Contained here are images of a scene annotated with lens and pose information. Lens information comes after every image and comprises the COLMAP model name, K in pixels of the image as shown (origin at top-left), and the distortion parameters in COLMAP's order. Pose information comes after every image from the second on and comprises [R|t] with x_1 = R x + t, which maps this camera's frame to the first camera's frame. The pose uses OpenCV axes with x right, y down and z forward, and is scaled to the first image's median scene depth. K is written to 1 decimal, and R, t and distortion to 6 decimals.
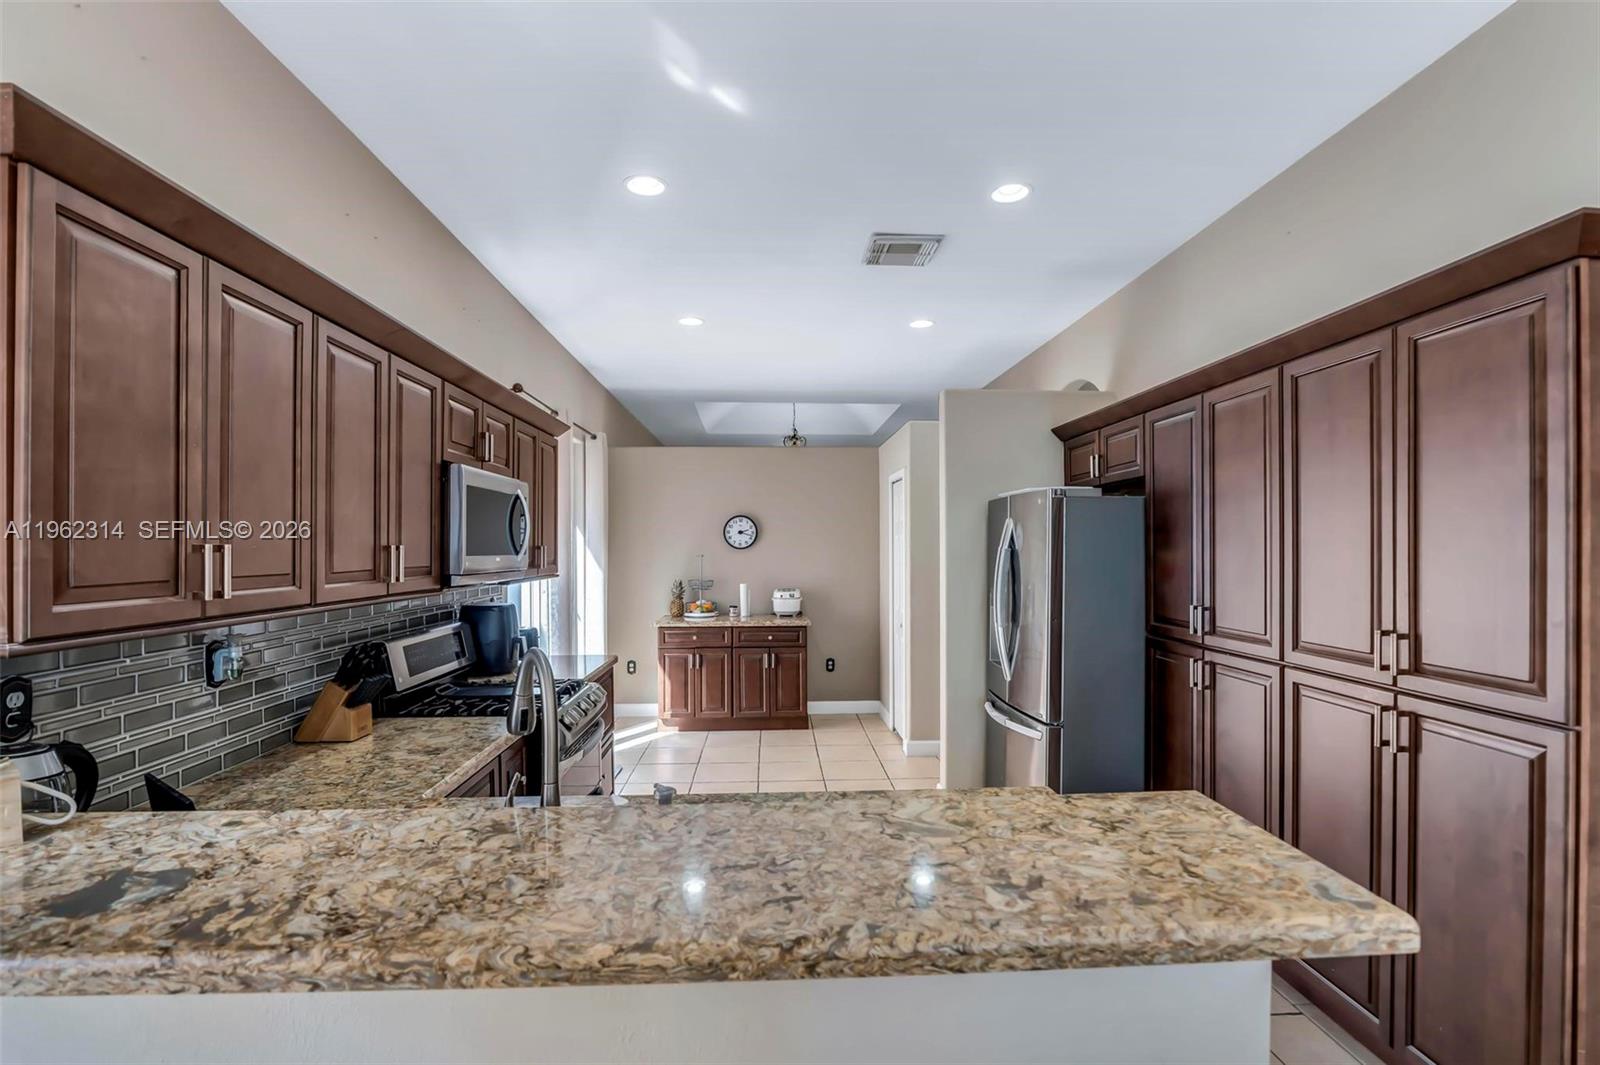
lens RADIAL K [[775.2, 0, 802.1], [0, 775.2, 543.3], [0, 0, 1]] dist [-0.003573, -0.000547]
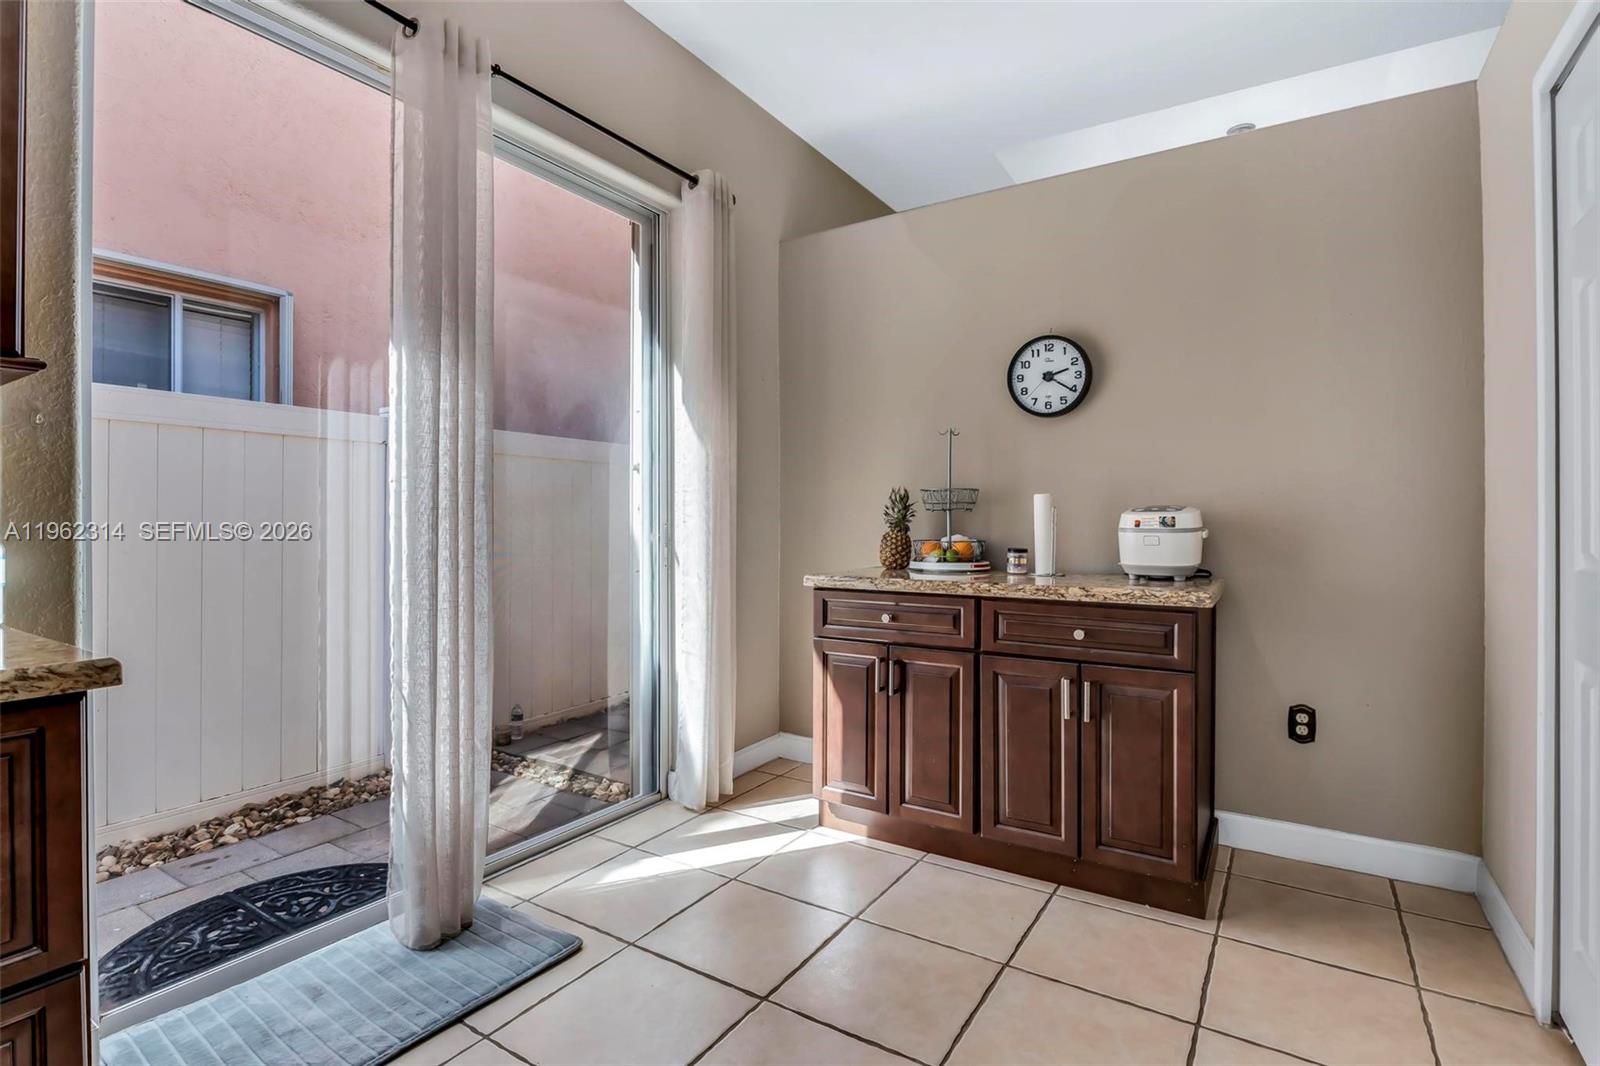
lens RADIAL K [[775.2, 0, 805.2], [0, 775.2, 516.4], [0, 0, 1]] dist [-0.003573, -0.000547]
pose [[0.816340, -0.000702, -0.577572, 0.057369], [0.004372, 0.999978, 0.004963, 0.061325], [0.577556, -0.006576, 0.816325, 0.599499]]
